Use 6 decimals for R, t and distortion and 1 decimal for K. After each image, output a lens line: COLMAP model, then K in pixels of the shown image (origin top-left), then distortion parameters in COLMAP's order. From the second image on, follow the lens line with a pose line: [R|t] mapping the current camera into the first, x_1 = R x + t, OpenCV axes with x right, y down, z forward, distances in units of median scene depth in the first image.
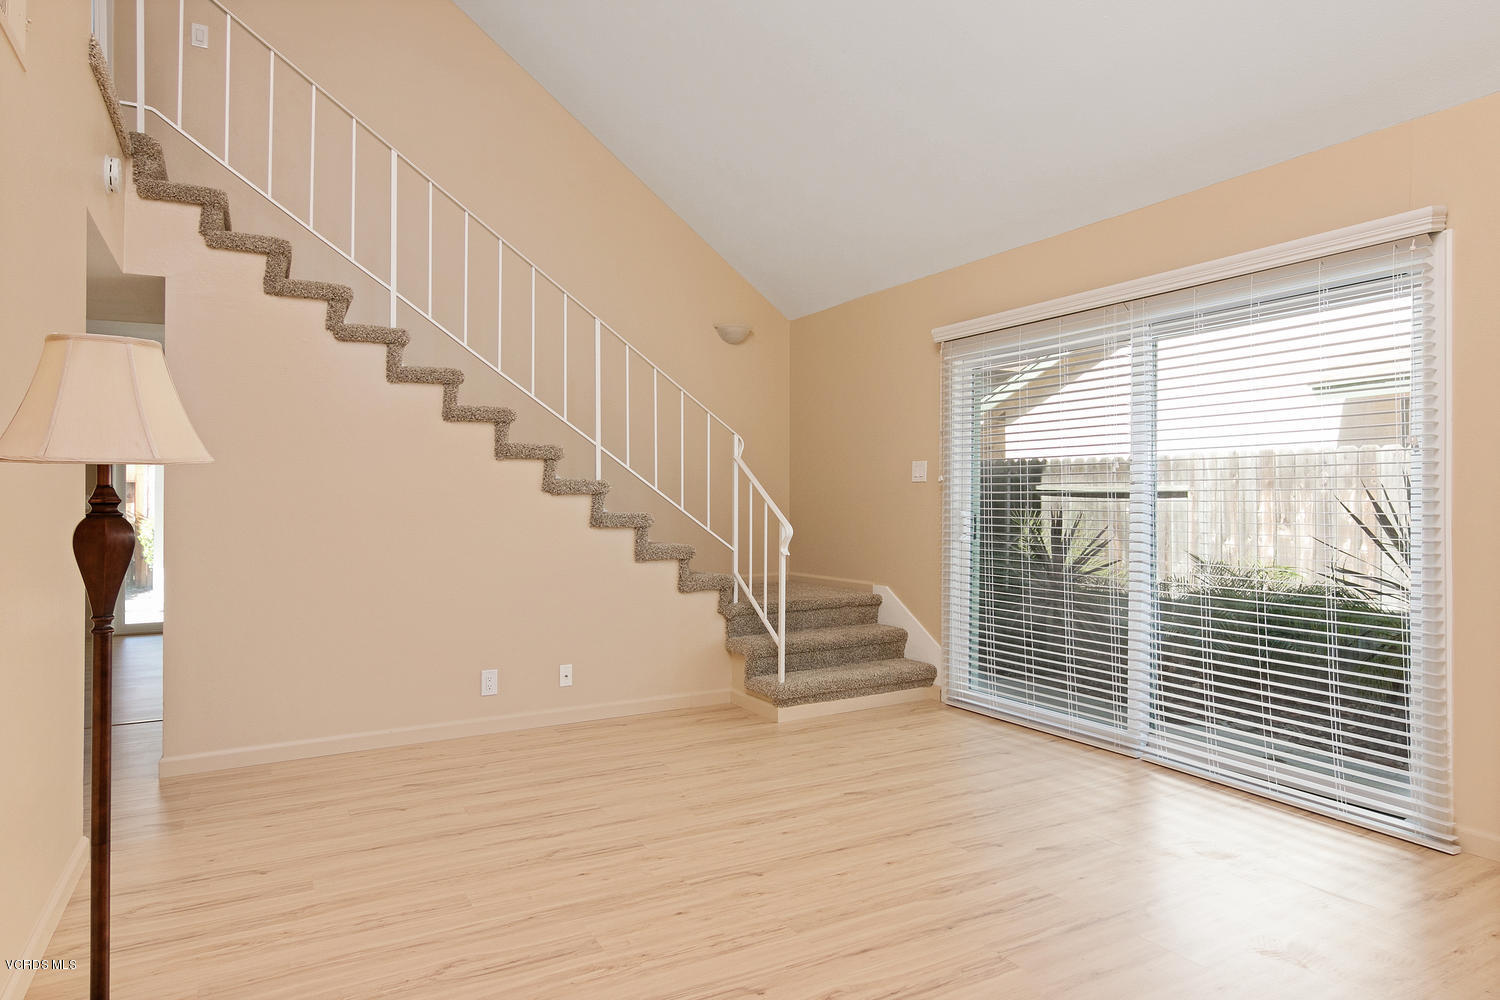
lens RADIAL K [[896.3, 0, 736.8], [0, 896.3, 496.9], [0, 0, 1]] dist [0.002293, 0.000491]
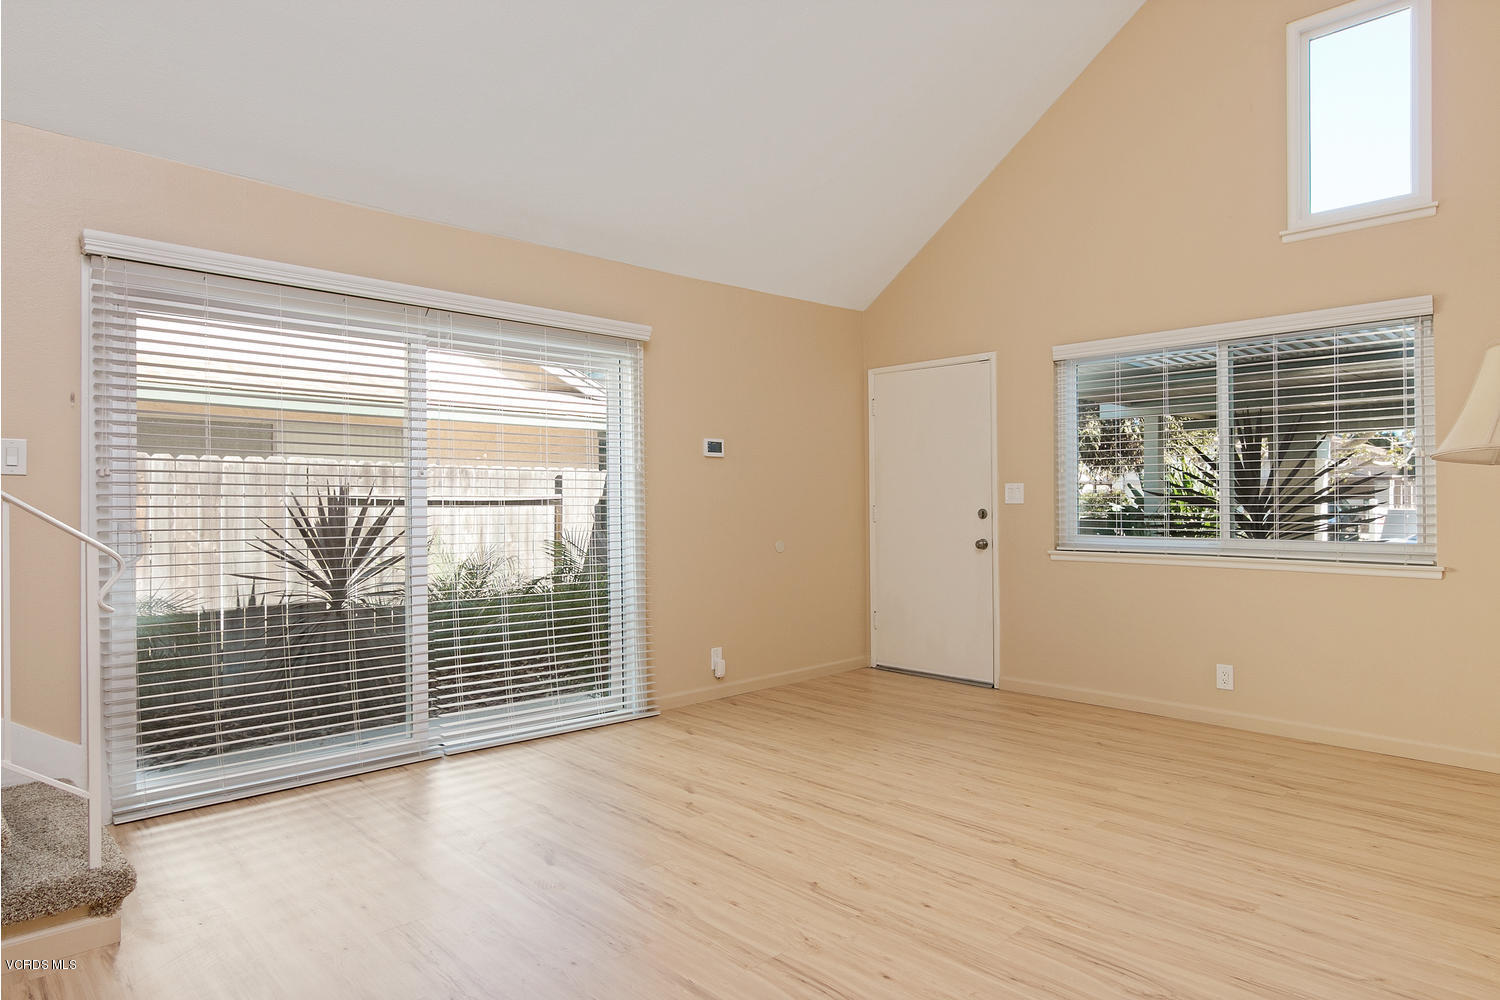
lens RADIAL K [[896.3, 0, 736.8], [0, 896.3, 496.9], [0, 0, 1]] dist [0.002293, 0.000491]
pose [[-0.253805, 0.011007, 0.967193, -0.800483], [0.004760, 0.999937, -0.010131, 0.008057], [-0.967244, 0.002032, -0.253841, 1.176000]]
